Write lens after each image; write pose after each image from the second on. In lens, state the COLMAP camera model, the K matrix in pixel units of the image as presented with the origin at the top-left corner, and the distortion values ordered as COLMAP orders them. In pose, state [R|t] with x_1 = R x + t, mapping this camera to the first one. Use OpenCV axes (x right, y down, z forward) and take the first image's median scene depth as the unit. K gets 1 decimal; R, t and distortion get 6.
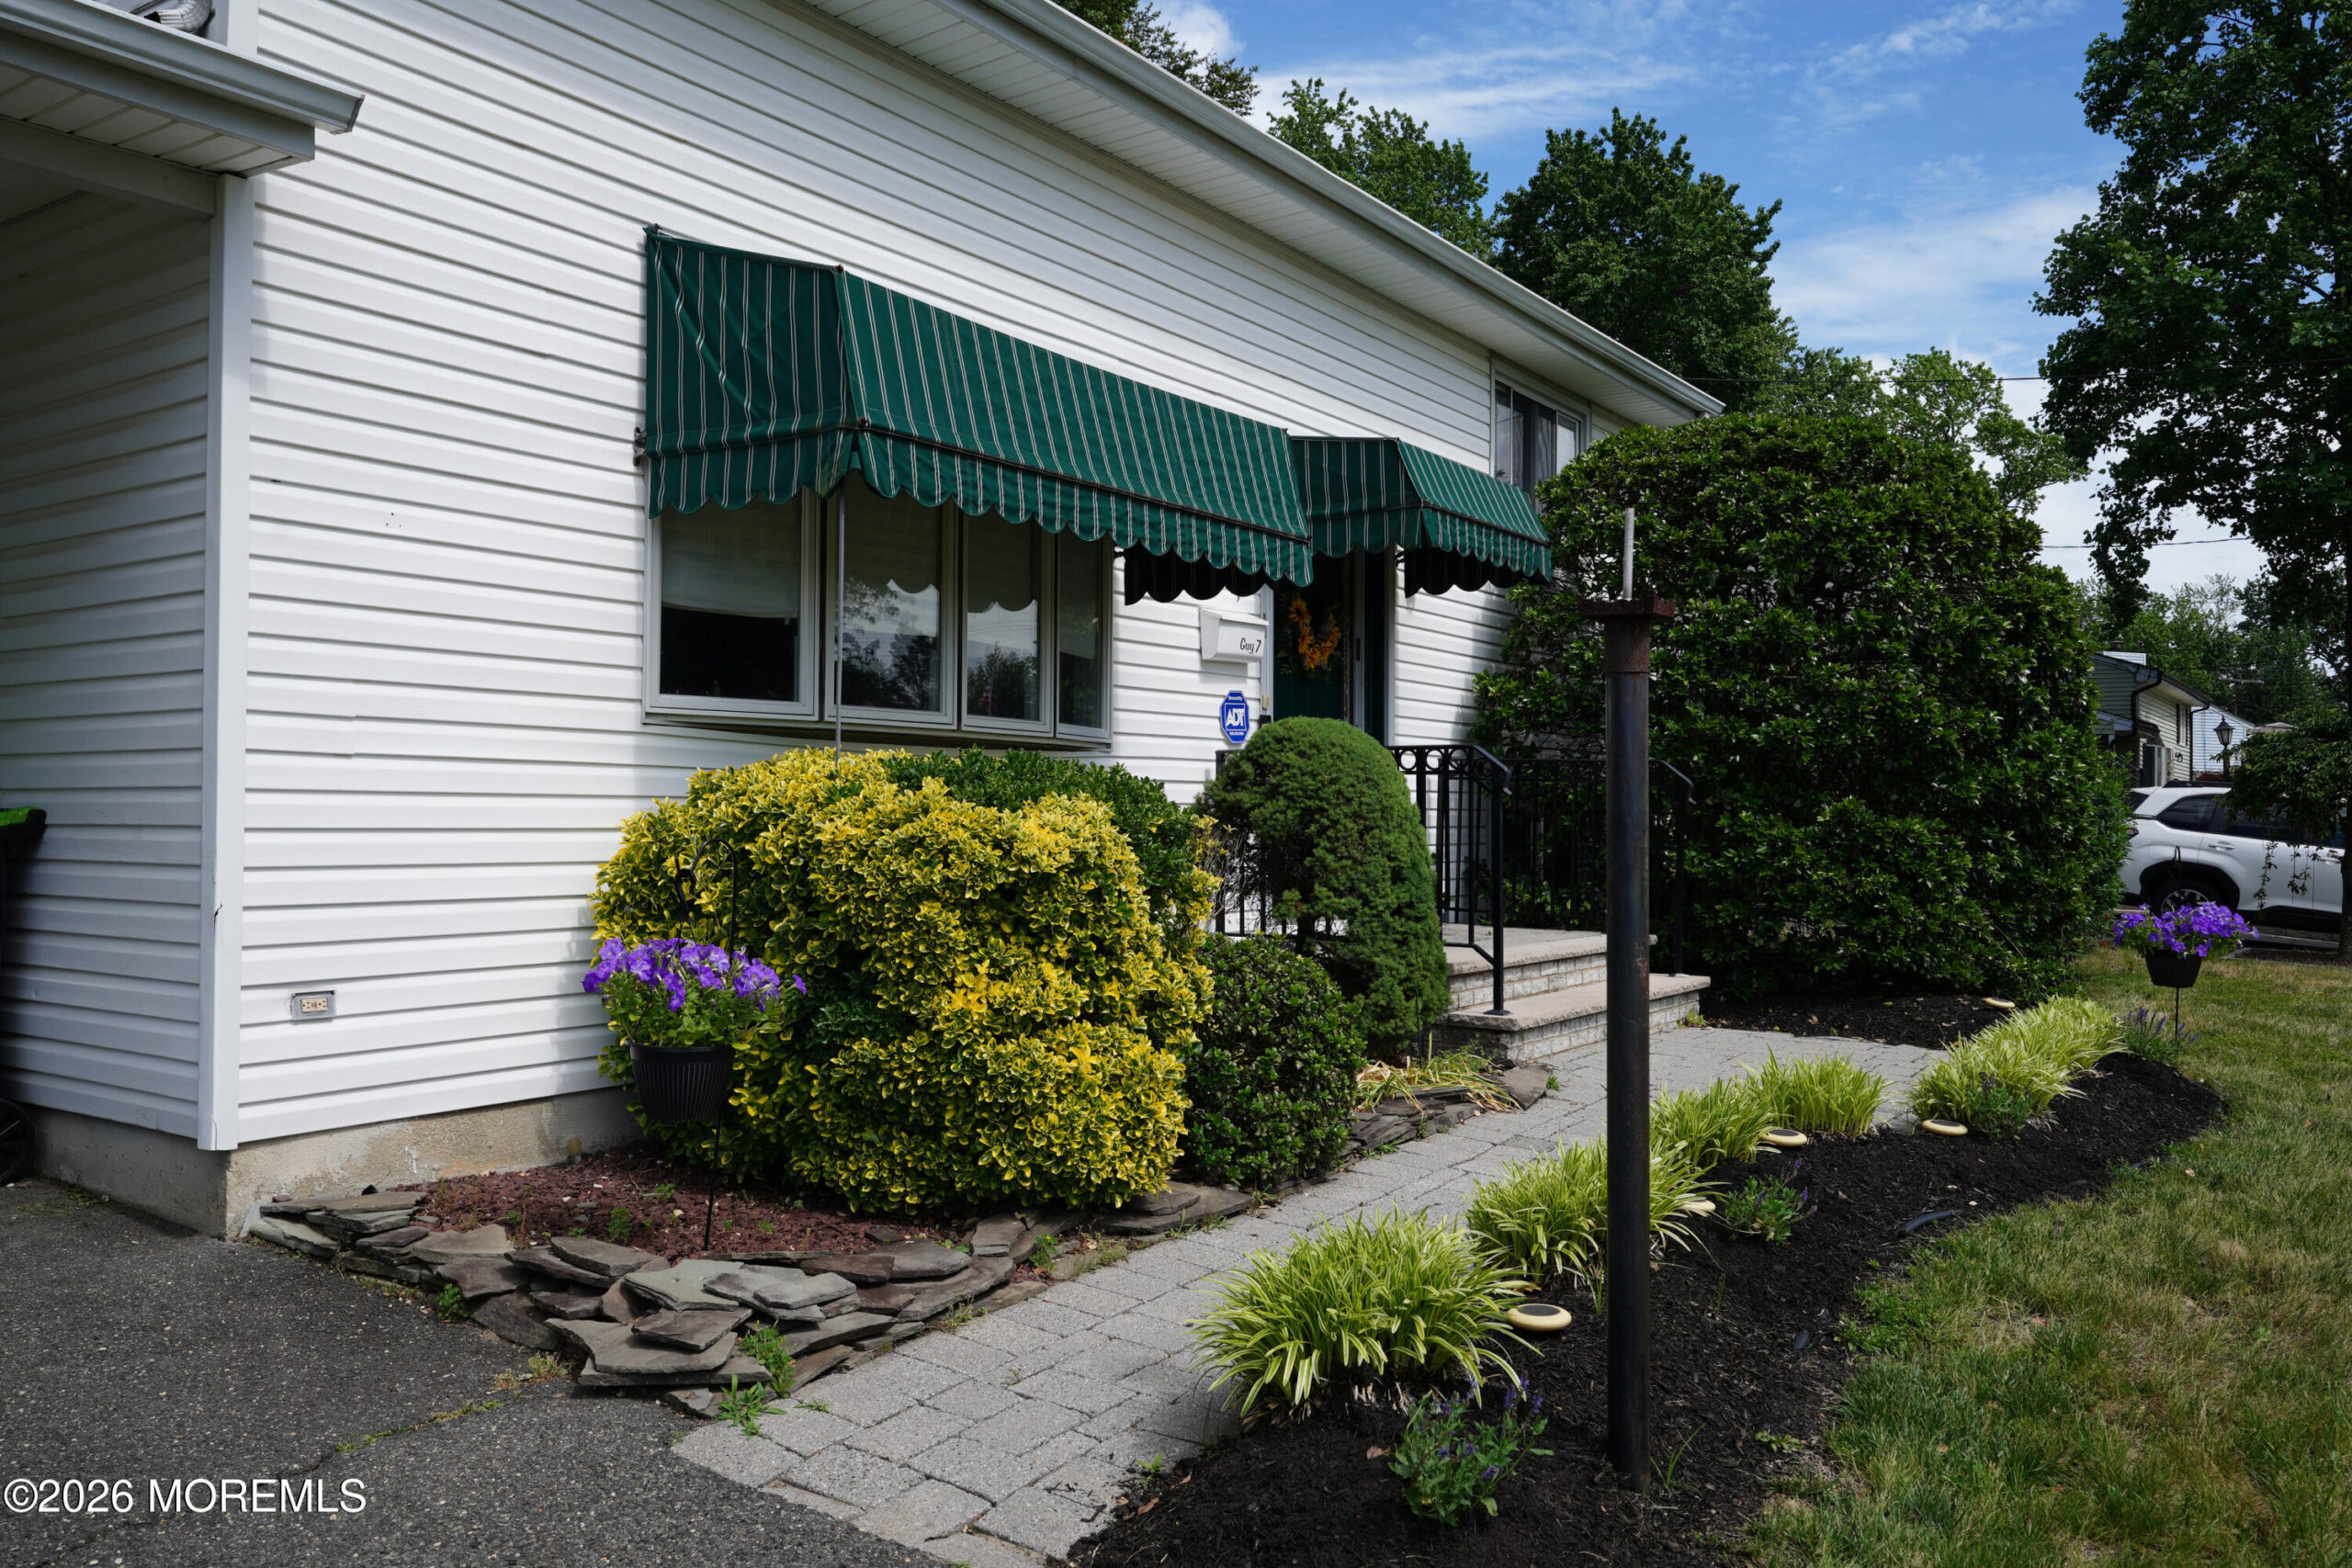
lens RADIAL K [[1775.9, 0, 1176.2], [0, 1775.9, 777.5], [0, 0, 1]] dist [-0.008081, -0.001604]
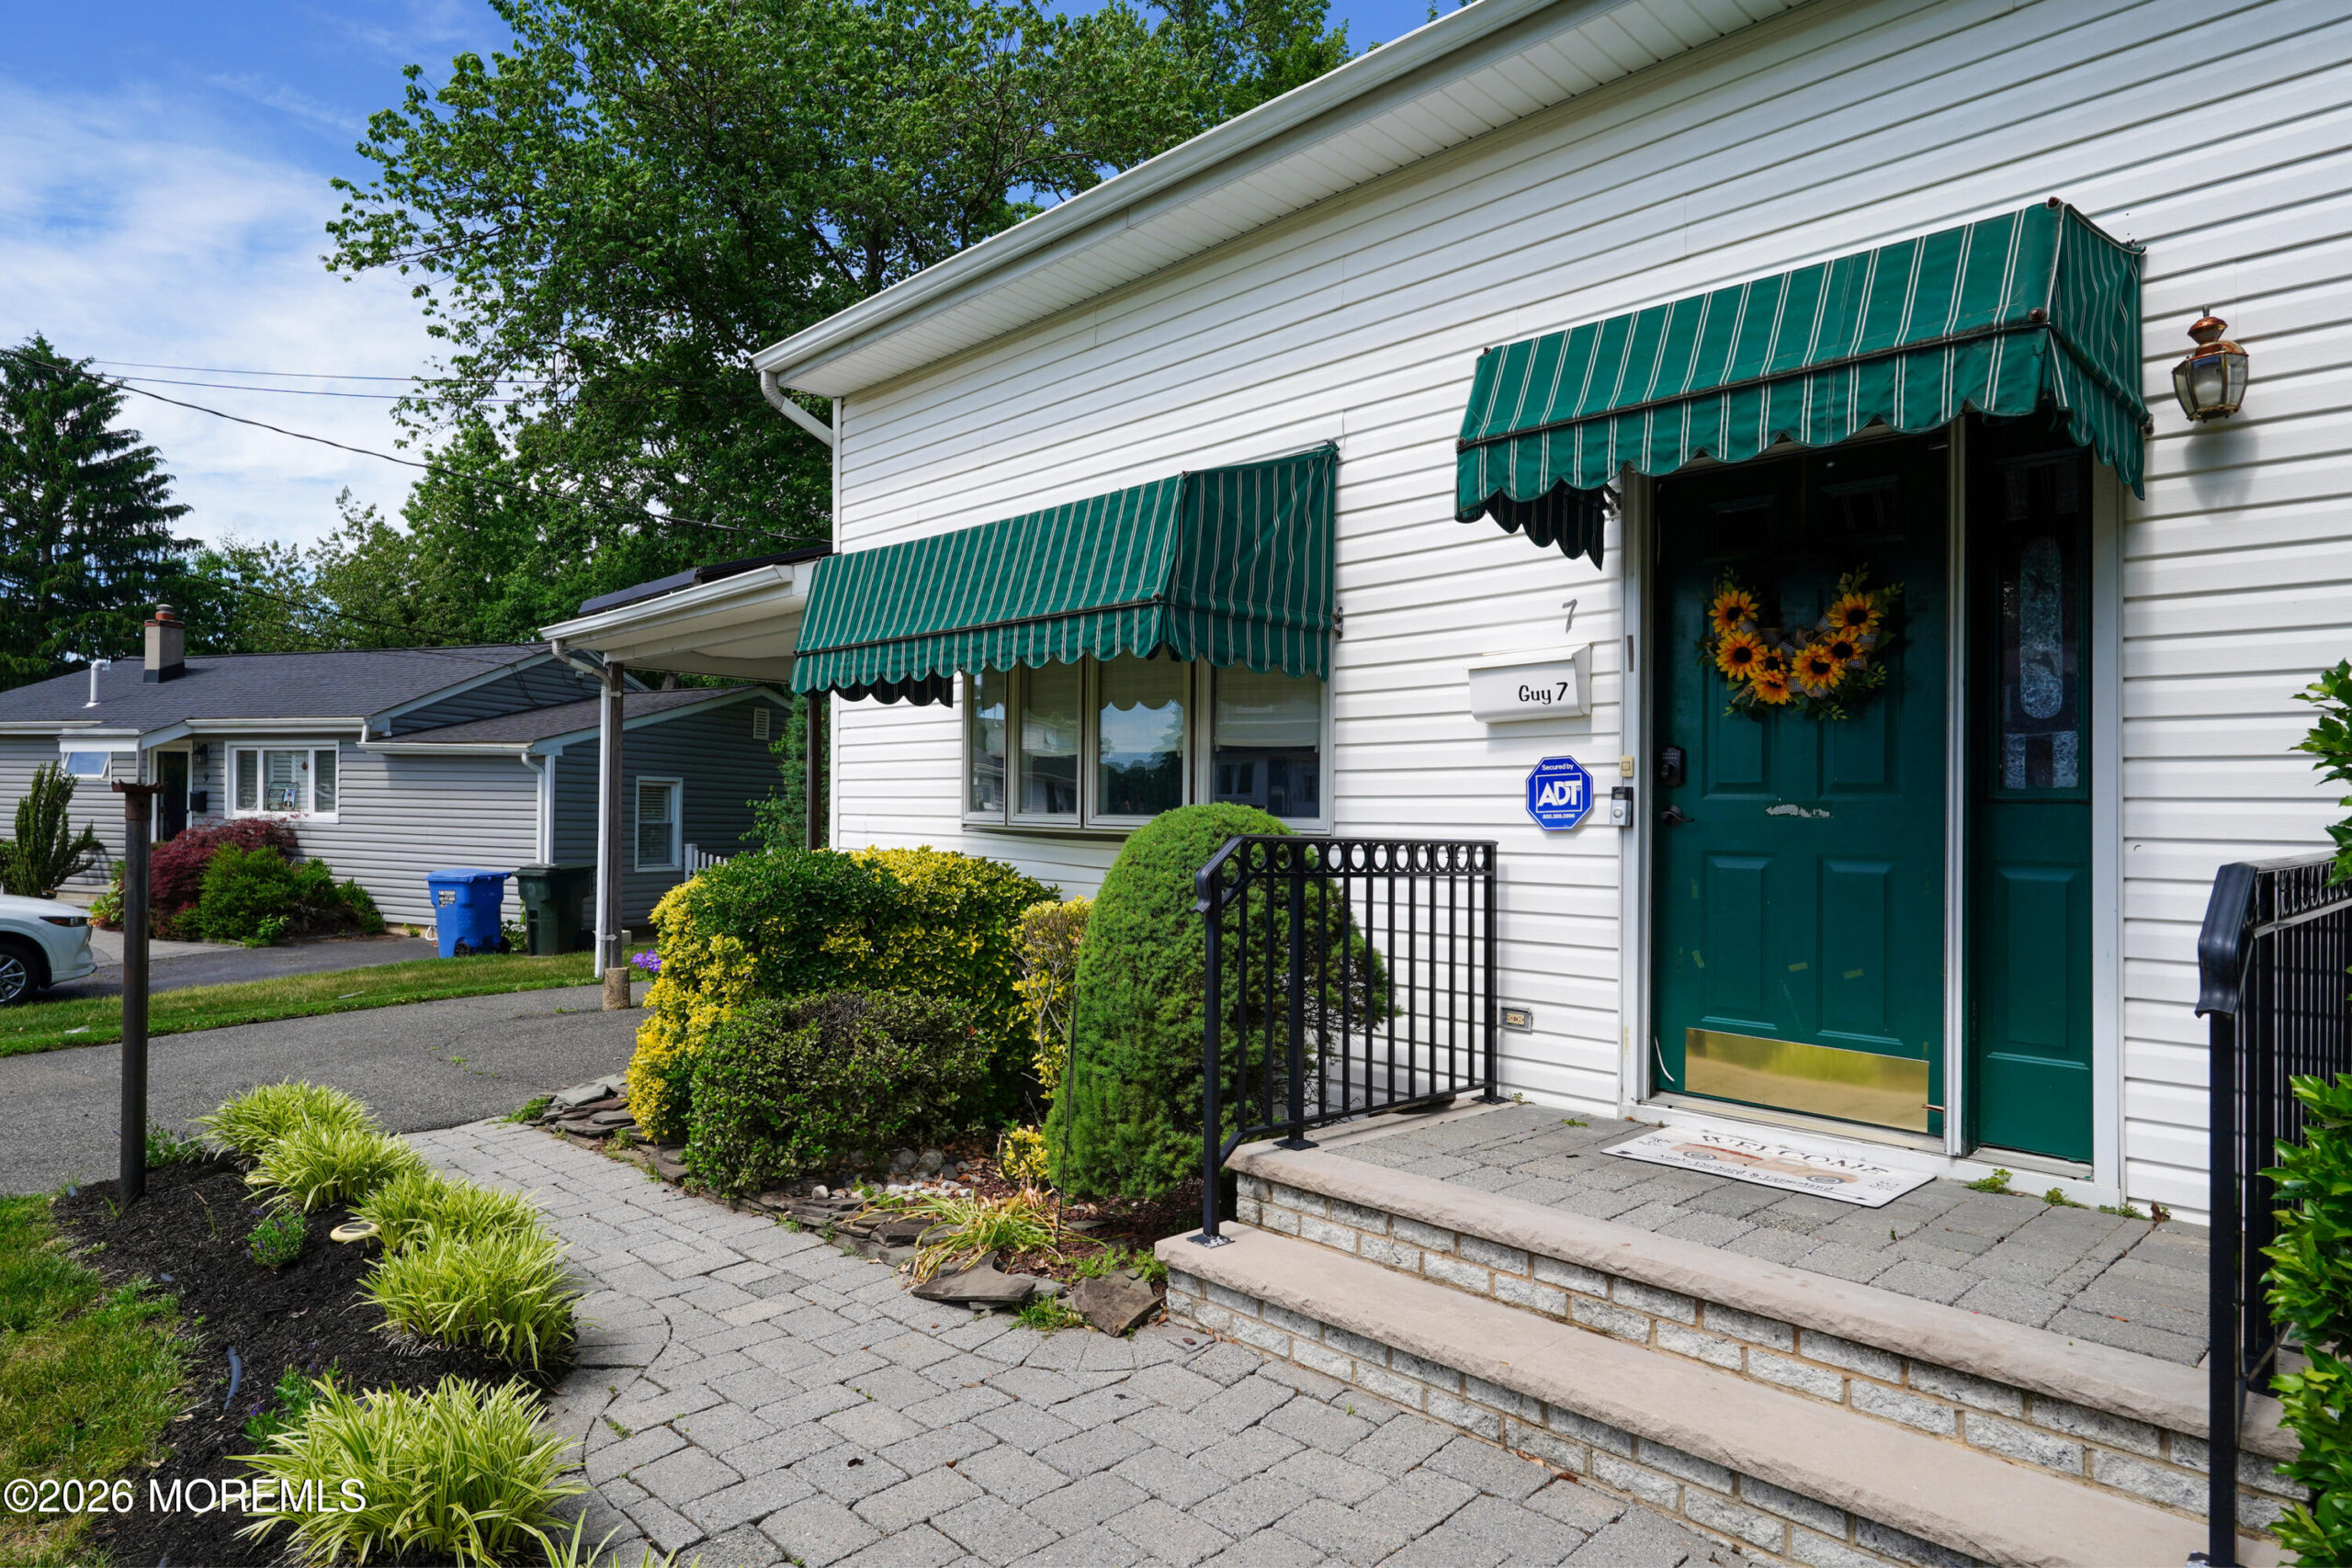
lens RADIAL K [[1325.3, 0, 1182.2], [0, 1325.3, 796.9], [0, 0, 1]] dist [0.004504, 0.000937]
pose [[-0.167676, -0.024338, -0.985542, 0.657252], [0.003501, 0.999674, -0.025283, -0.021715], [0.985836, -0.007690, -0.167536, 1.049116]]
